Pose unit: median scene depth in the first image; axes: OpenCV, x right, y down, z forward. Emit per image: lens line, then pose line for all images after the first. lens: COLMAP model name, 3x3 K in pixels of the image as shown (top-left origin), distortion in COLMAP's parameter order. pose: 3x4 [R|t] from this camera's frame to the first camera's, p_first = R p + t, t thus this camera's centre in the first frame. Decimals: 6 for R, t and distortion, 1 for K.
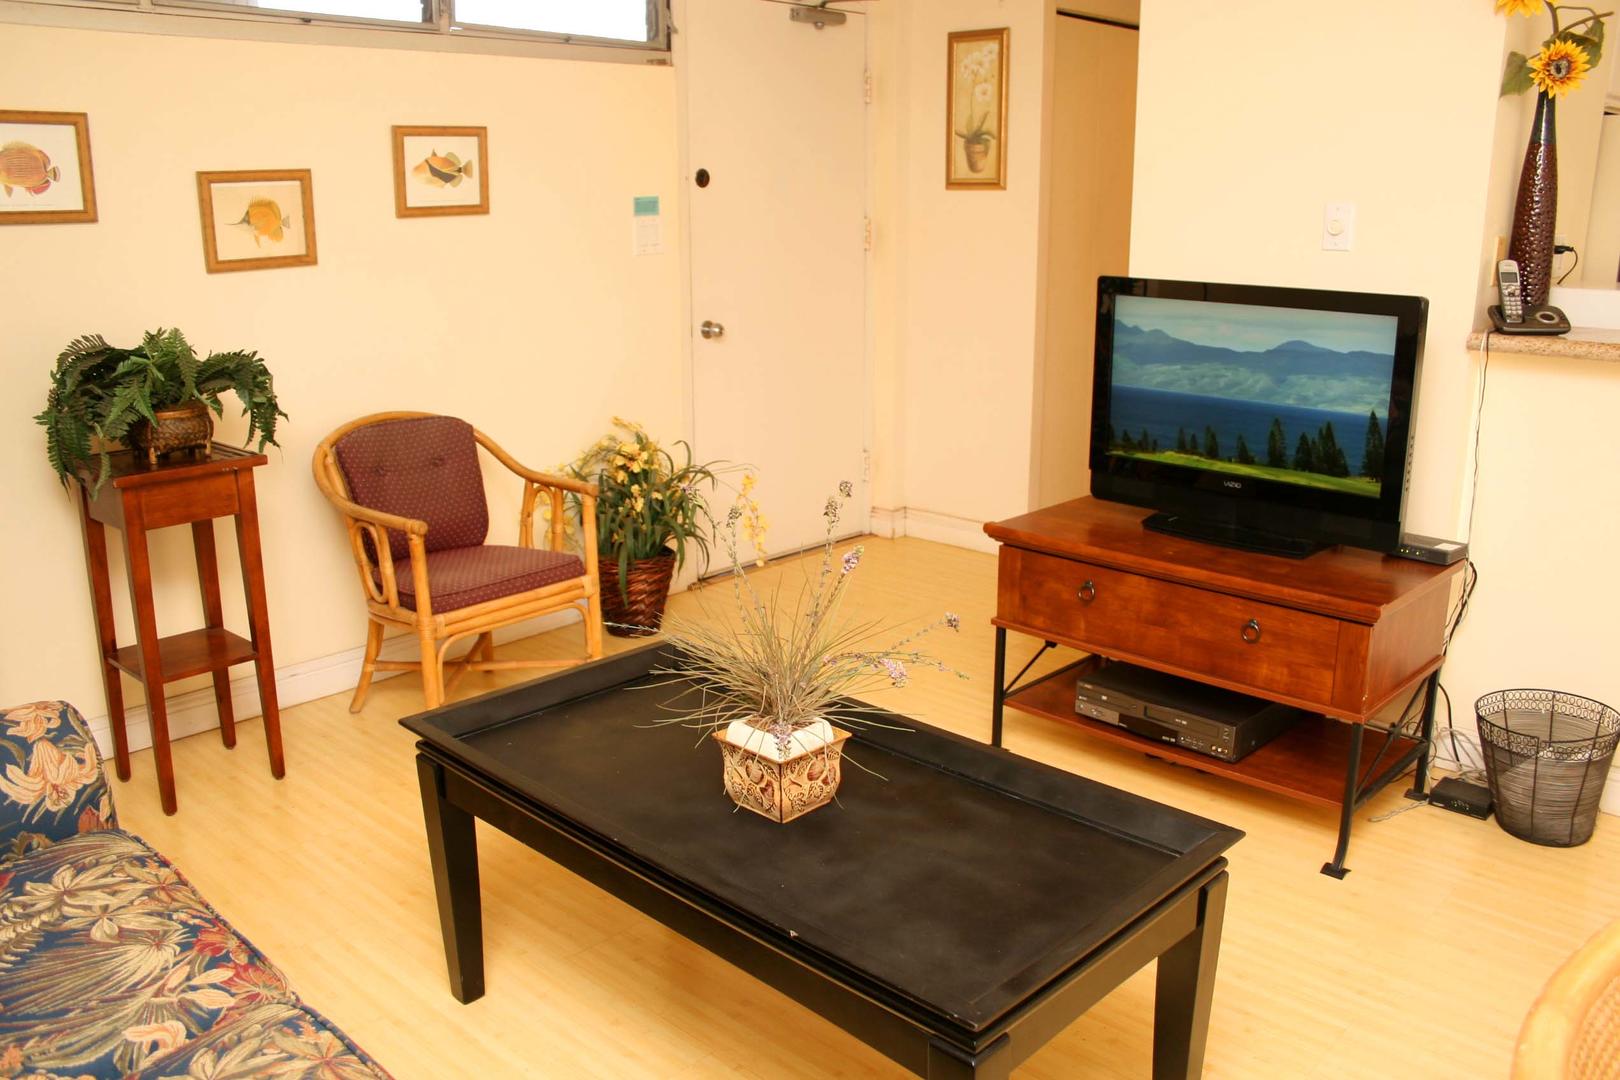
lens RADIAL K [[1340.3, 0, 811.8], [0, 1340.3, 540.2], [0, 0, 1]] dist [-0.144136, 0.105413]
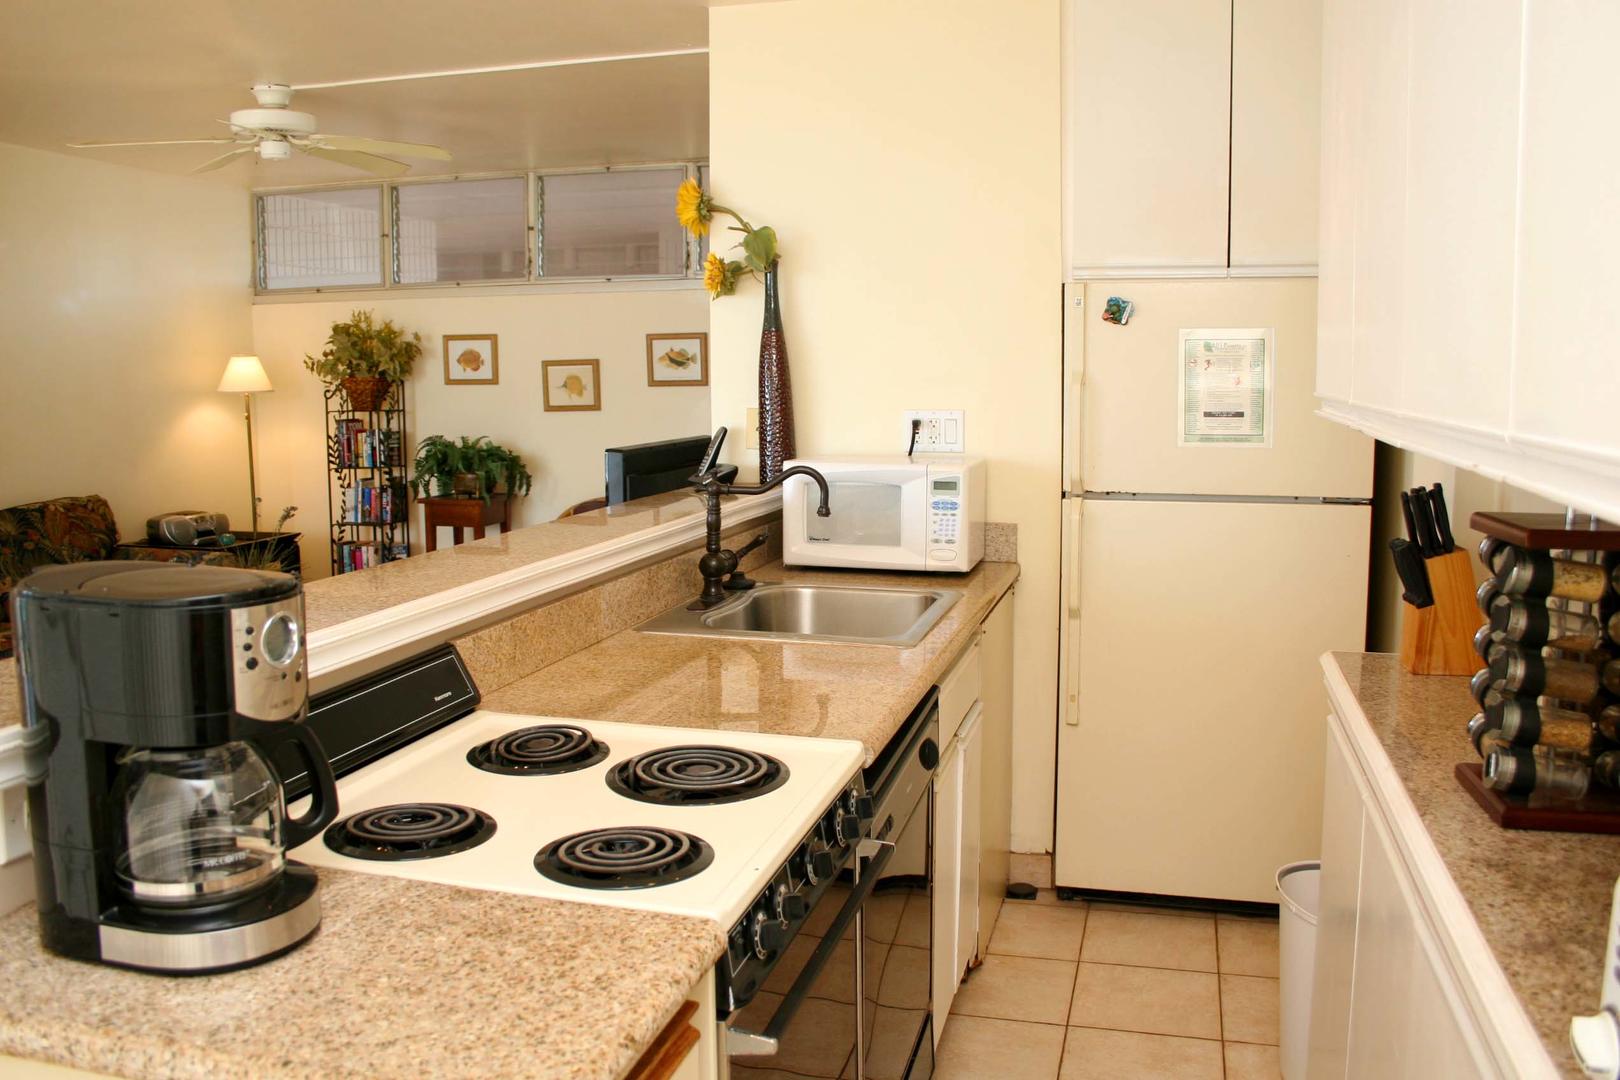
lens RADIAL K [[1340.3, 0, 815.0], [0, 1340.3, 534.1], [0, 0, 1]] dist [-0.144136, 0.105413]
pose [[0.480918, 0.095563, -0.871542, 1.391276], [-0.221572, 0.975023, -0.015354, -0.079266], [0.848307, 0.200494, 0.490080, 0.373032]]
